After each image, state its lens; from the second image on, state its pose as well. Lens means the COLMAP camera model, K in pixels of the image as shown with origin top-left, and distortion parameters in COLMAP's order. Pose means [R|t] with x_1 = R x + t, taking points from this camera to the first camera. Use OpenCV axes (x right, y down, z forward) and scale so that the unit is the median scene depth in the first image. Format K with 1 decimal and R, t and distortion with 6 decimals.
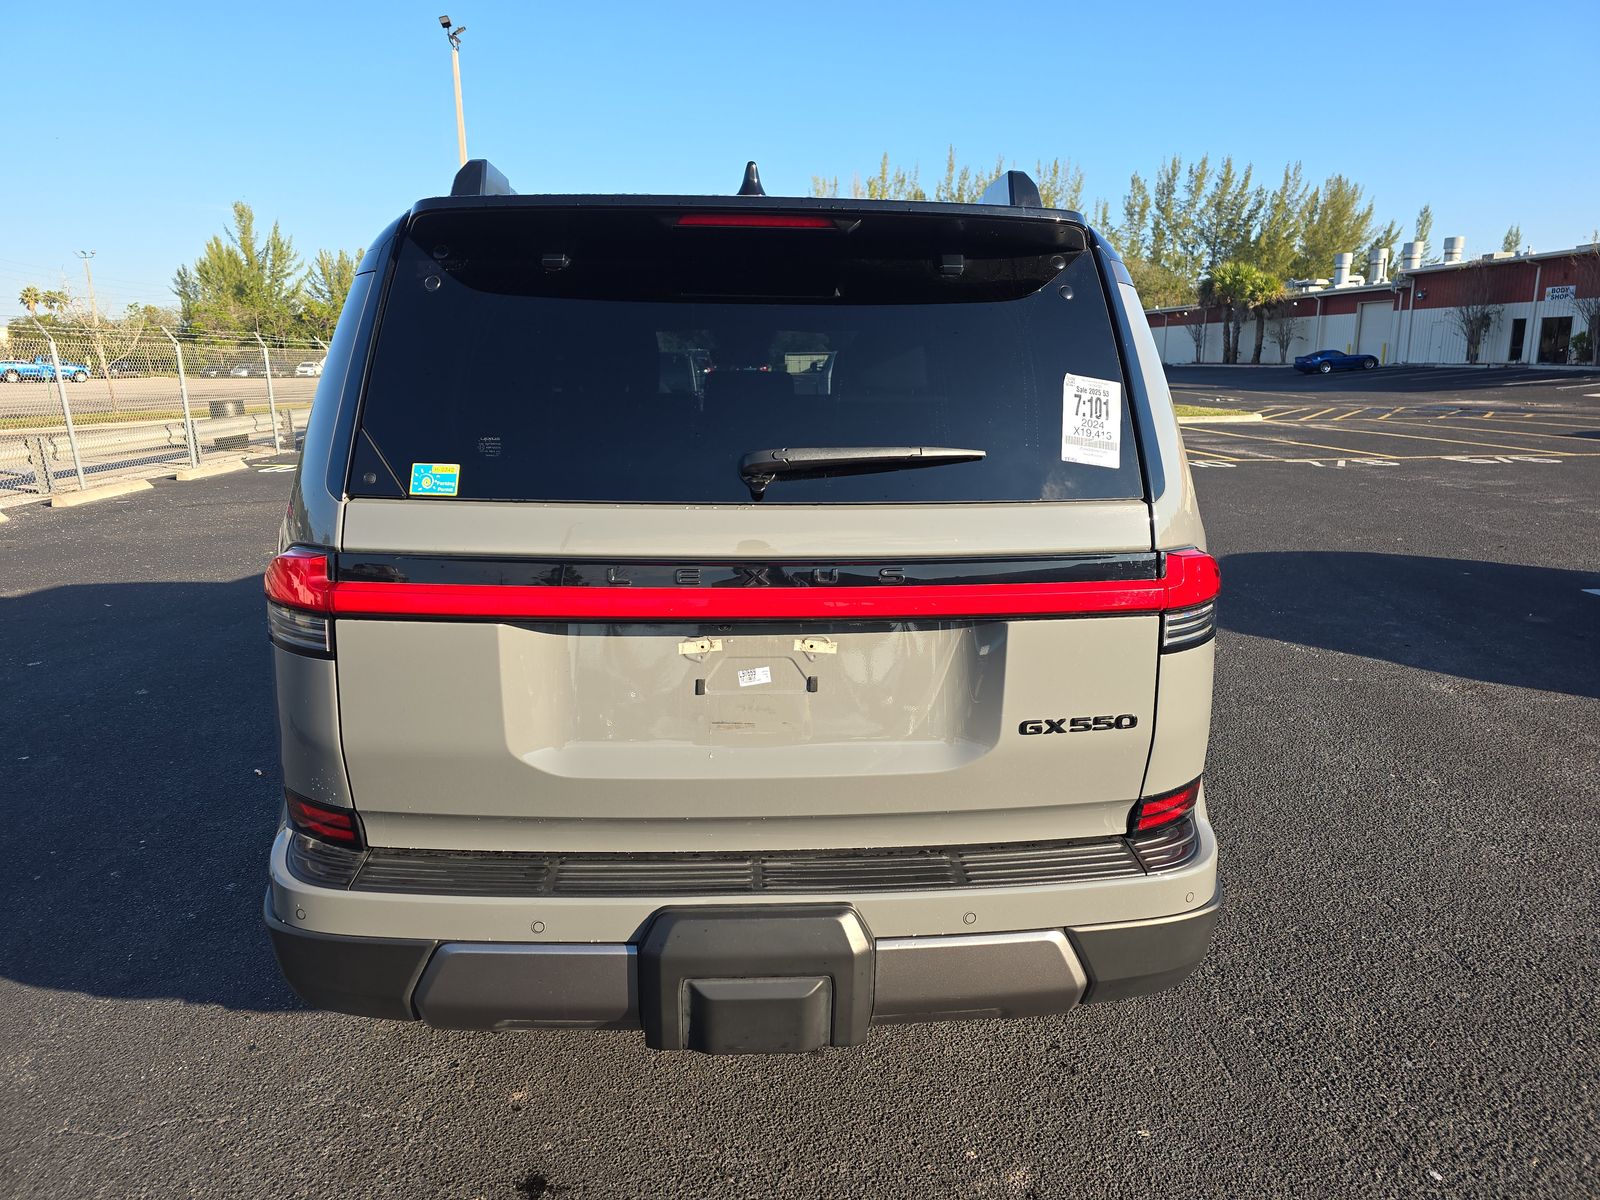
lens RADIAL K [[1140.7, 0, 800.0], [0, 1140.7, 600.0], [0, 0, 1]] dist [0.043297, -0.003262]
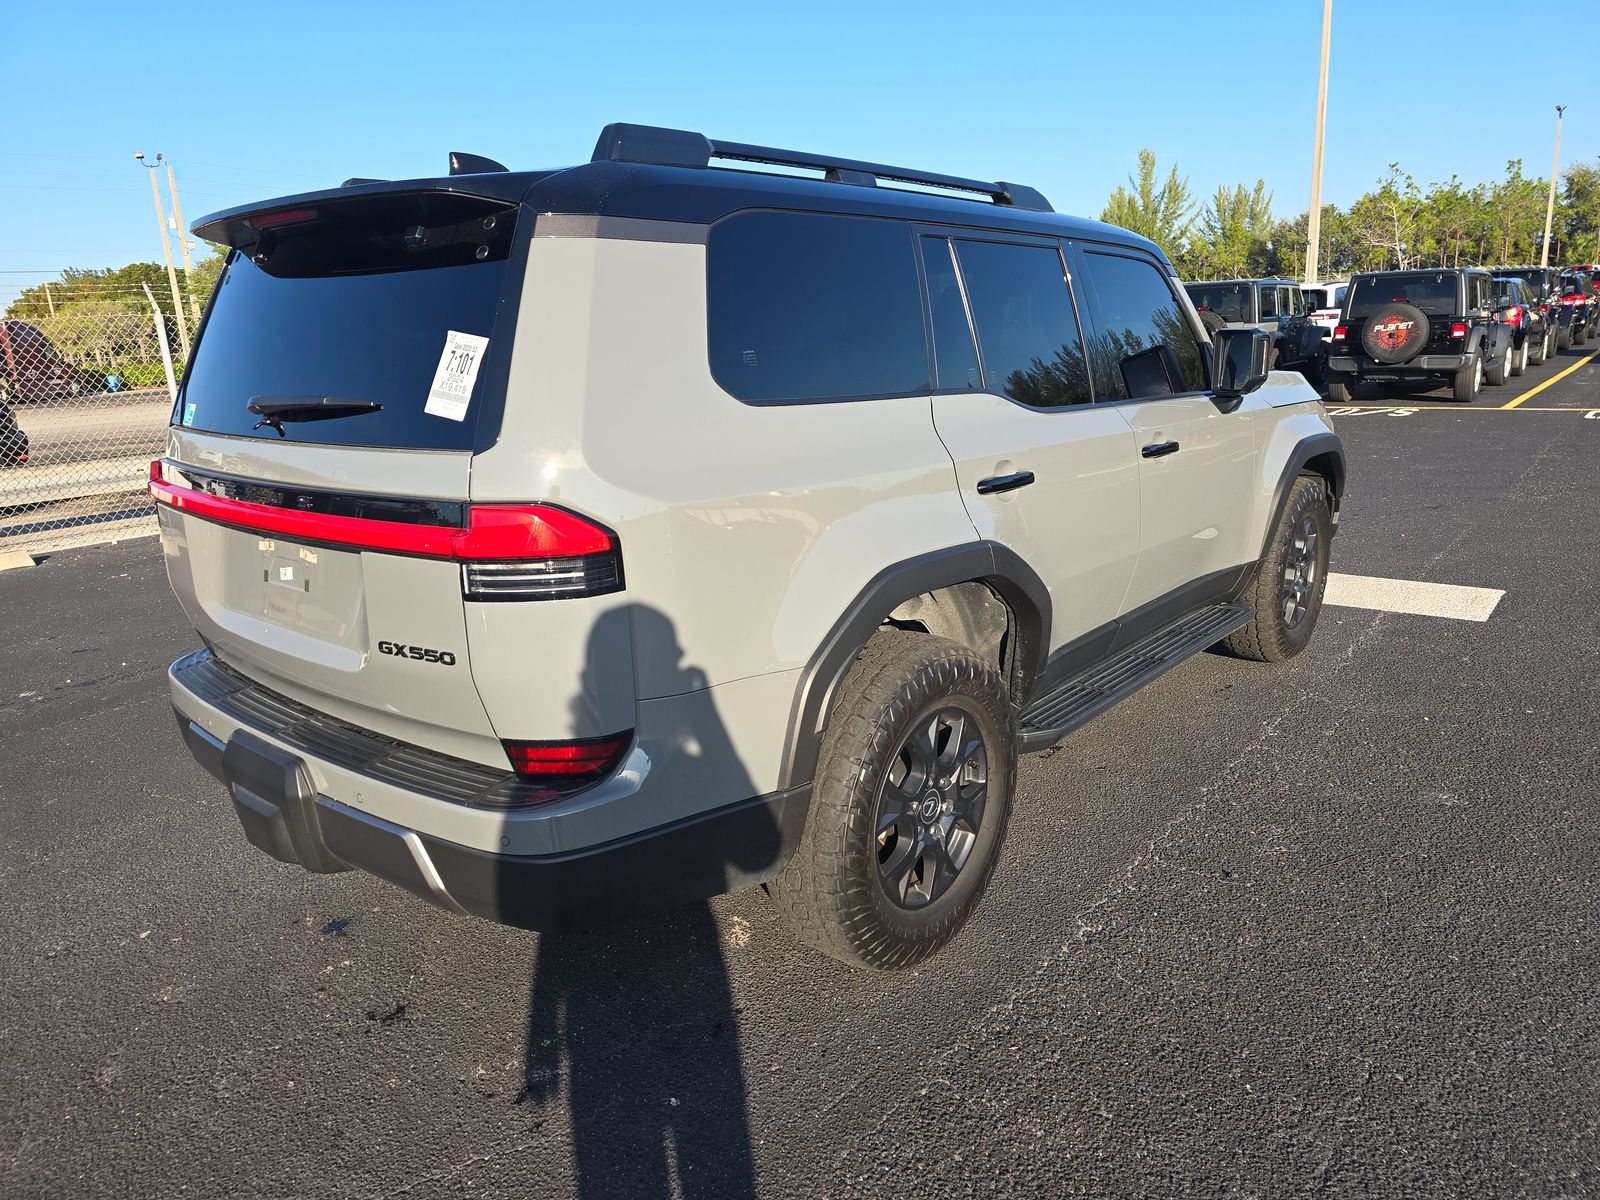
lens RADIAL K [[1140.7, 0, 800.0], [0, 1140.7, 600.0], [0, 0, 1]] dist [0.043297, -0.003262]
pose [[0.724762, 0.138023, -0.675033, 1.243079], [-0.101935, 0.990428, 0.093068, -0.081893], [0.681417, 0.001357, 0.731894, 0.438656]]
